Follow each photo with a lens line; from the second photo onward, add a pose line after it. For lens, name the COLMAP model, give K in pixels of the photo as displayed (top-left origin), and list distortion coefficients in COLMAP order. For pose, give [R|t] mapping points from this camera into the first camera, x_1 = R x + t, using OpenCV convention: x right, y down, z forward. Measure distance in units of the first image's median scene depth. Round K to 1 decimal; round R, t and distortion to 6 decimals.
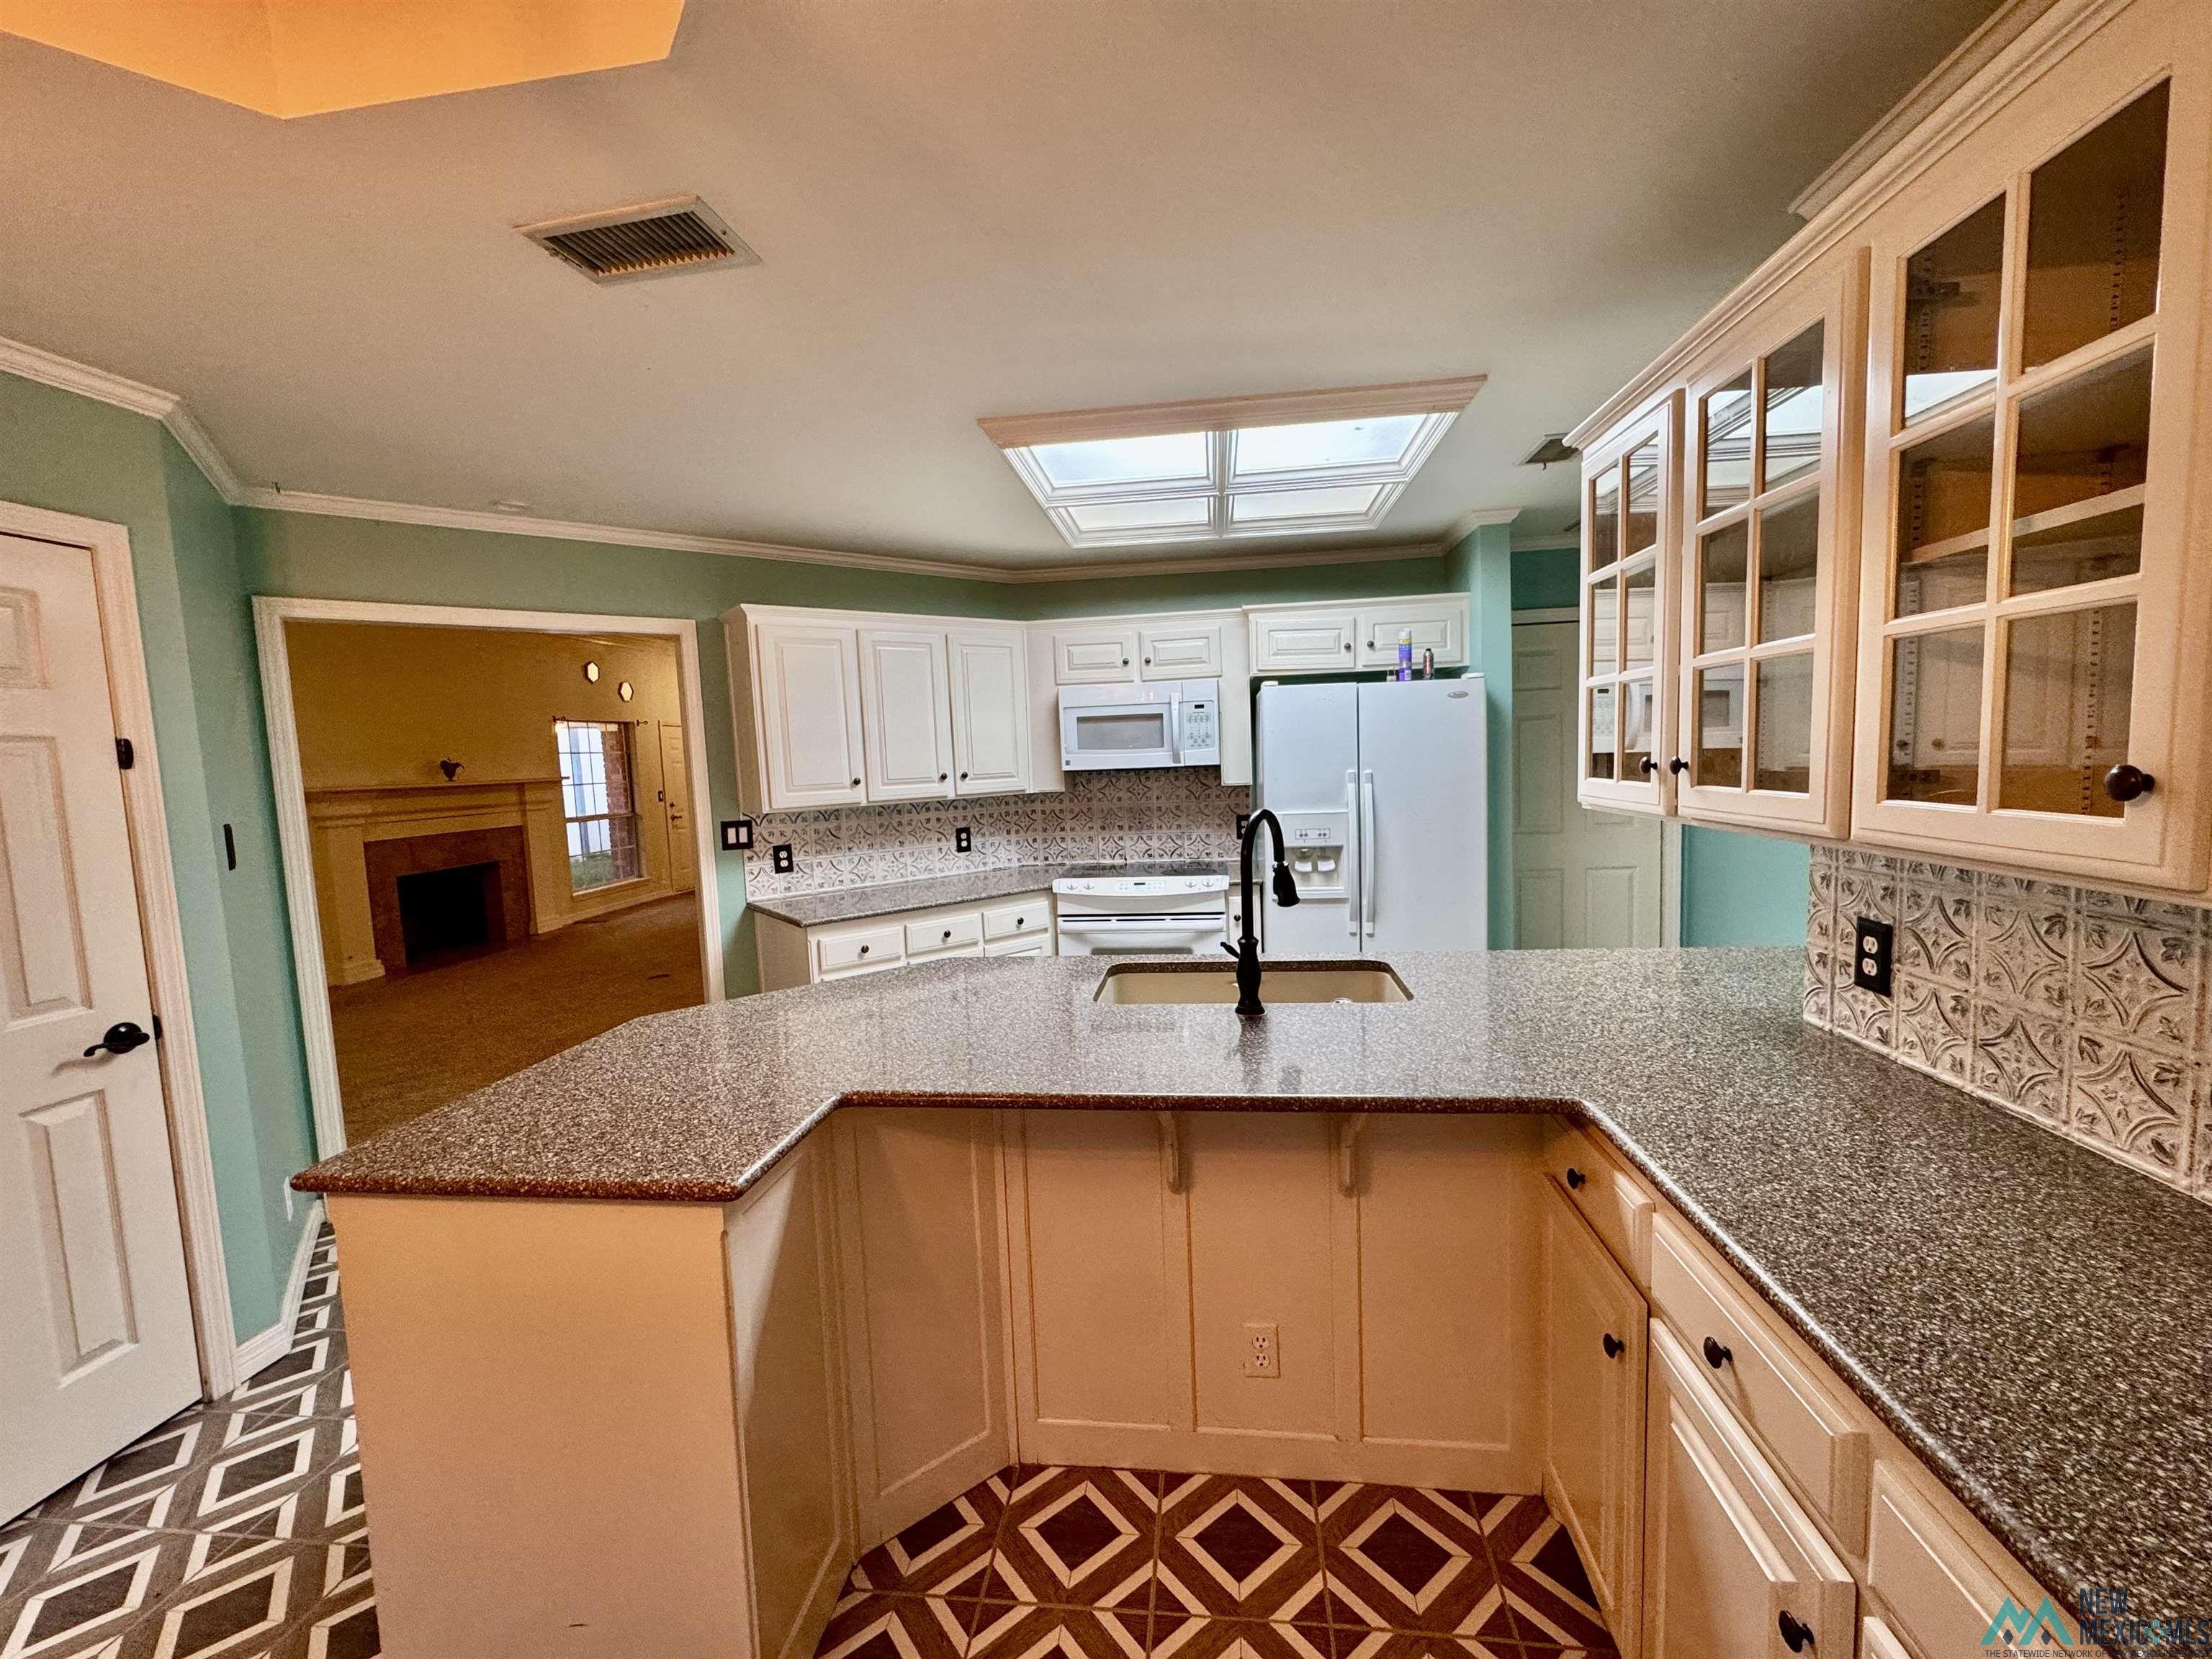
lens RADIAL K [[886.5, 0, 1098.3], [0, 886.5, 824.9], [0, 0, 1]] dist [-0.001381, -0.000184]
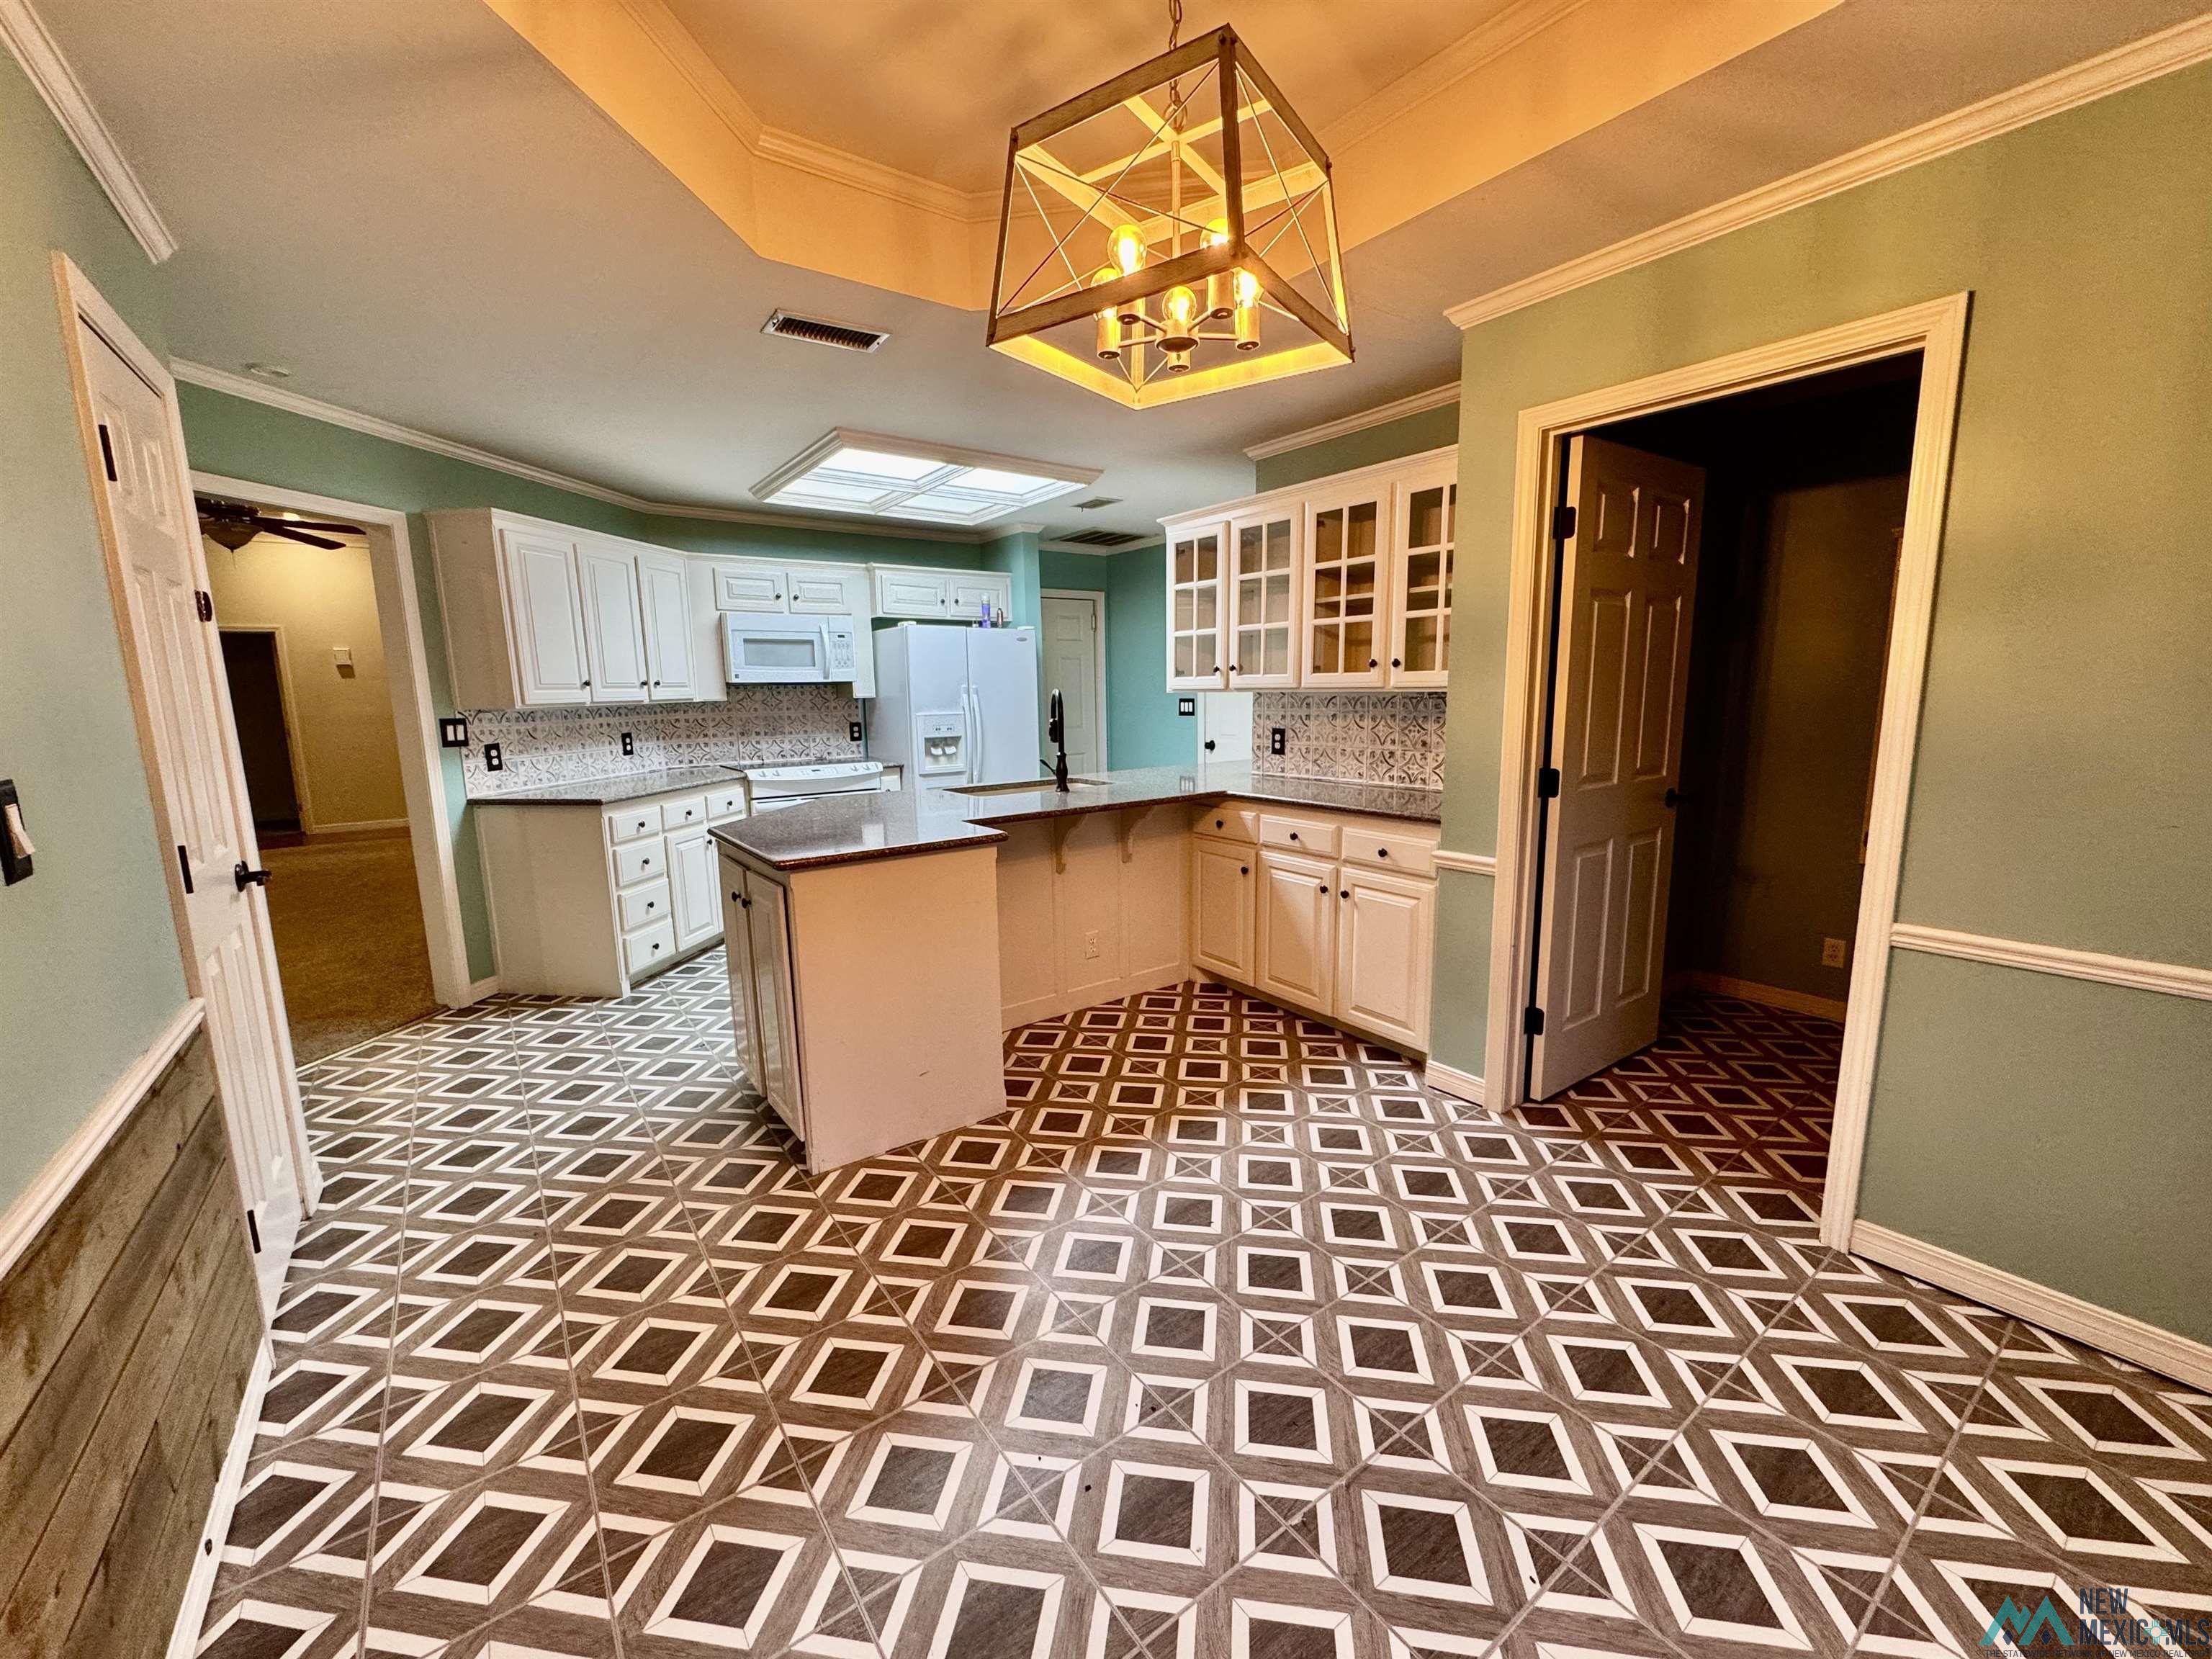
lens RADIAL K [[885.3, 0, 1106.0], [0, 885.3, 829.5], [0, 0, 1]] dist [0.000249, 0.000187]
pose [[0.723386, -0.081302, 0.685640, -0.552390], [0.042006, 0.996386, 0.073830, 0.075806], [-0.689165, -0.024607, 0.724187, -0.245771]]
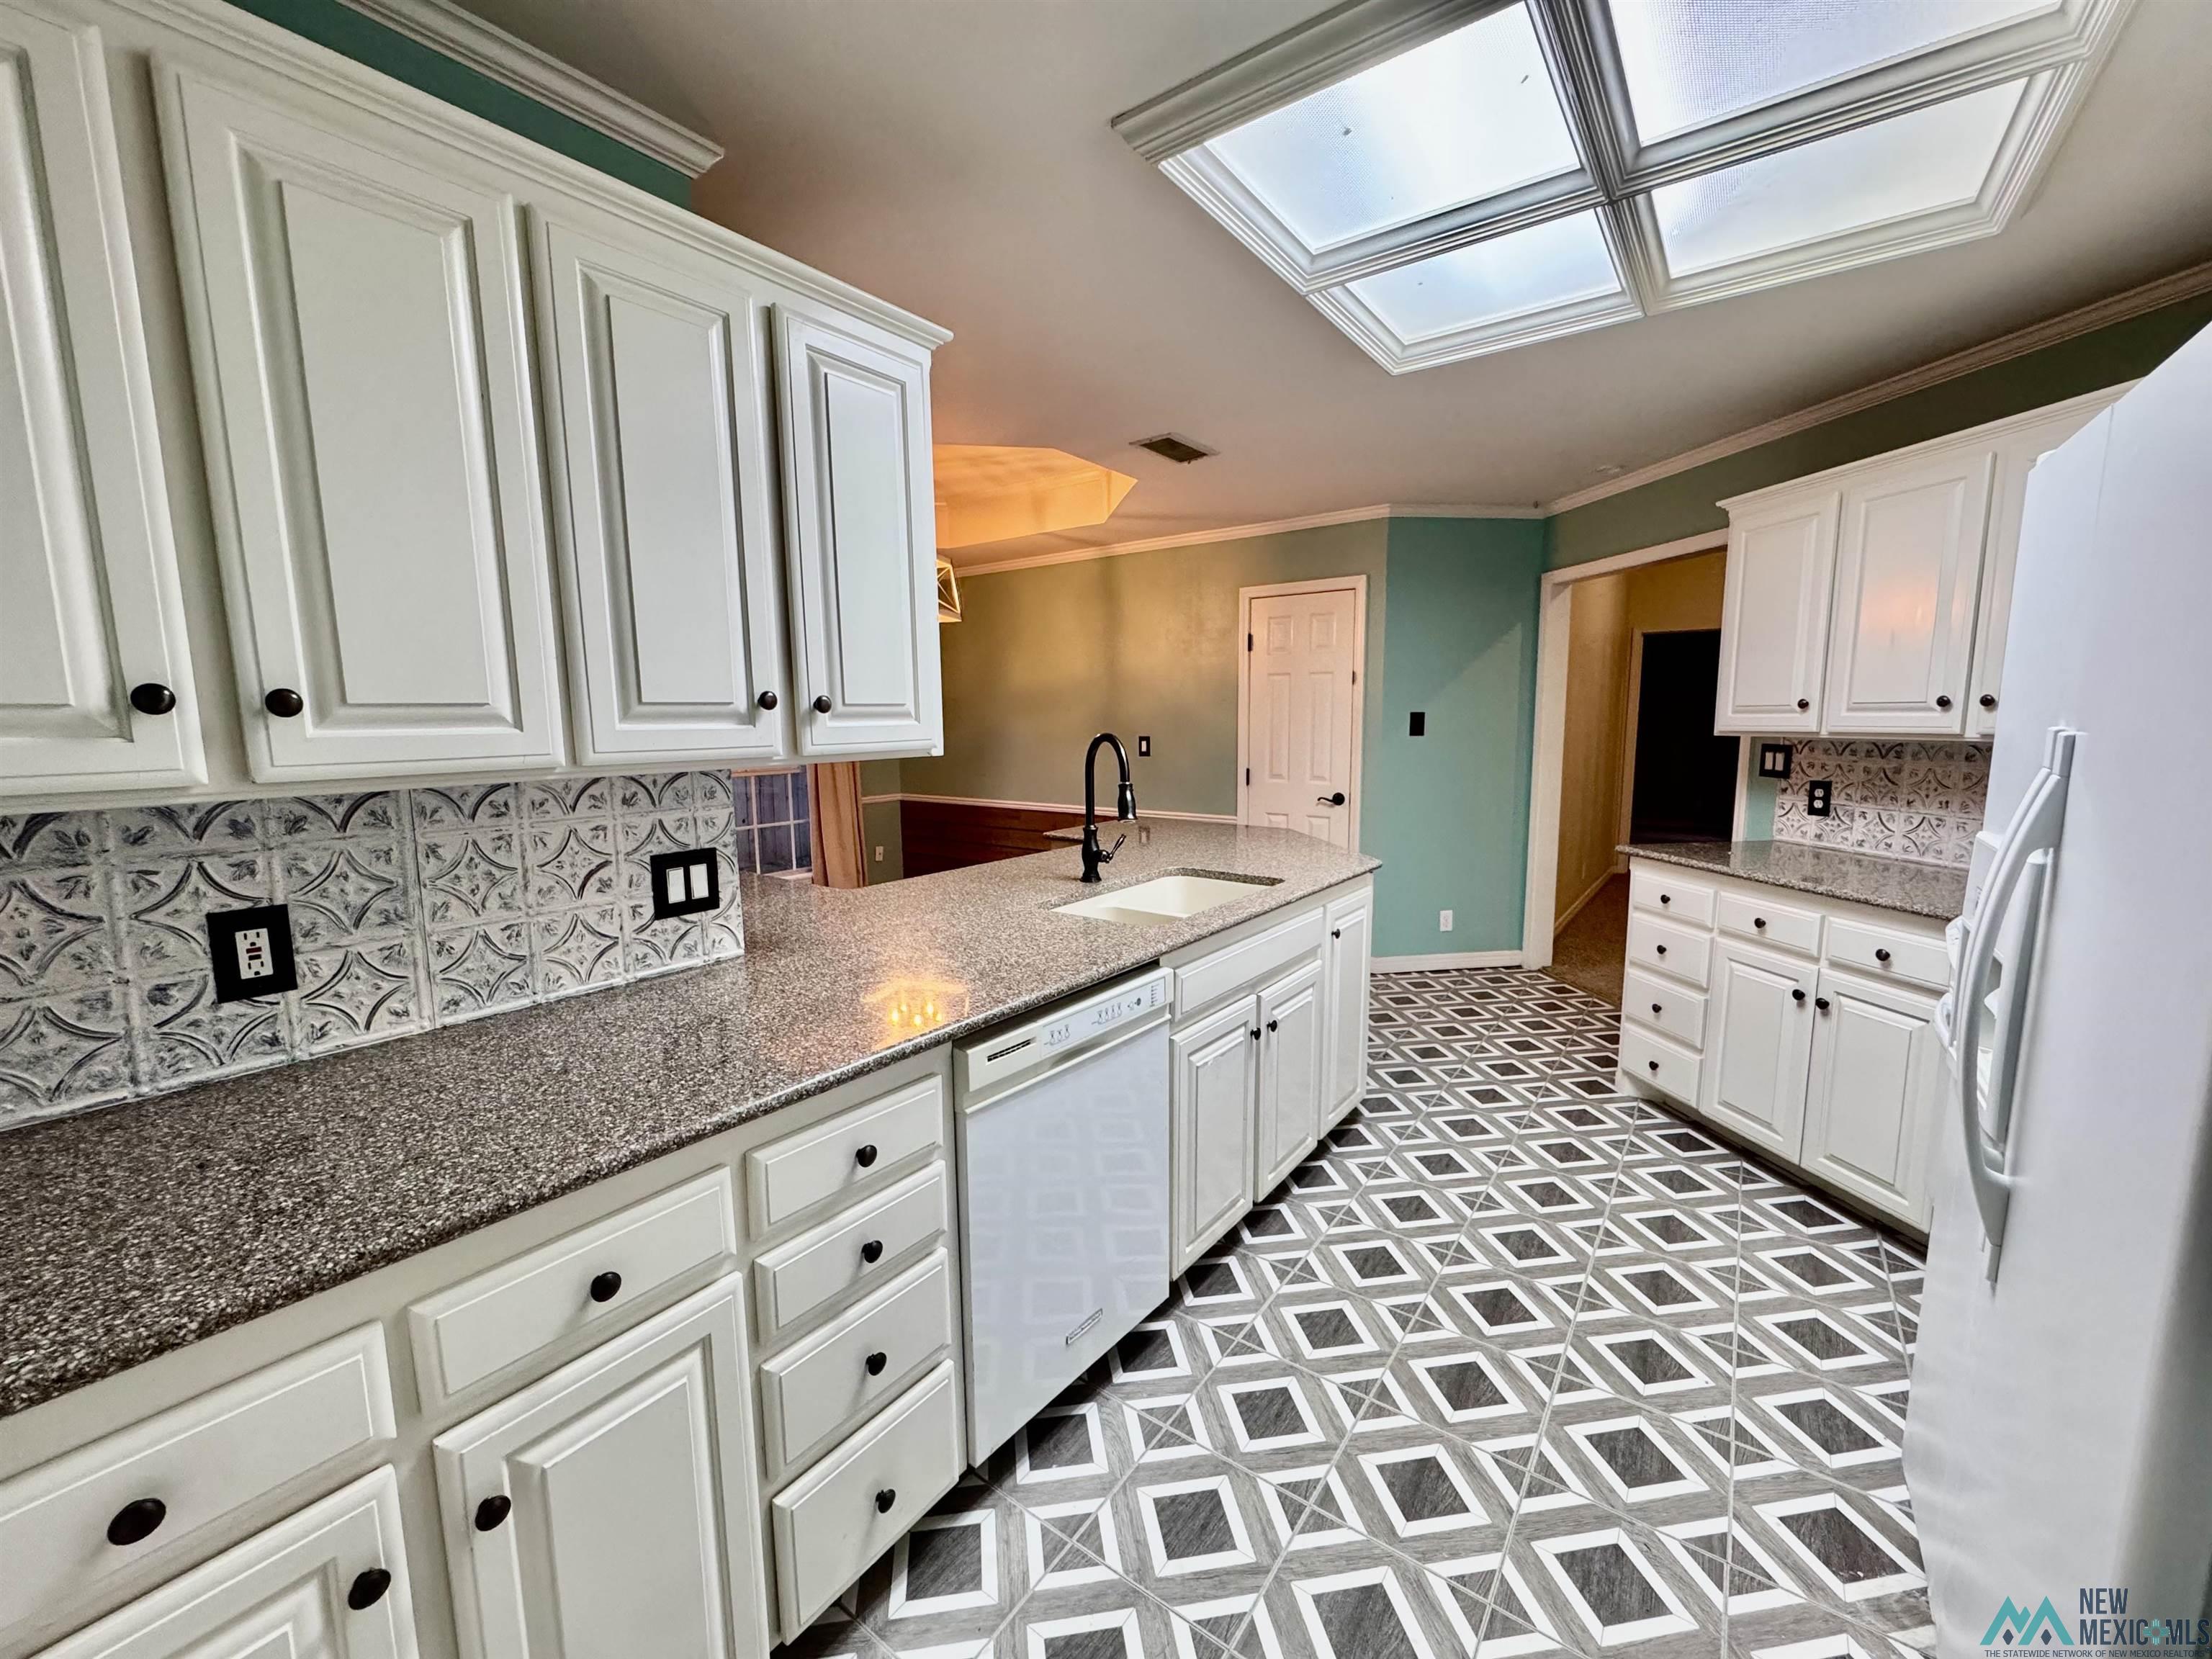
lens RADIAL K [[885.3, 0, 1106.0], [0, 885.3, 829.5], [0, 0, 1]] dist [0.000249, 0.000187]
pose [[-0.481851, 0.157212, -0.862035, 0.649266], [-0.042334, 0.978448, 0.202105, -0.068491], [0.875230, 0.133878, -0.464811, 0.807918]]
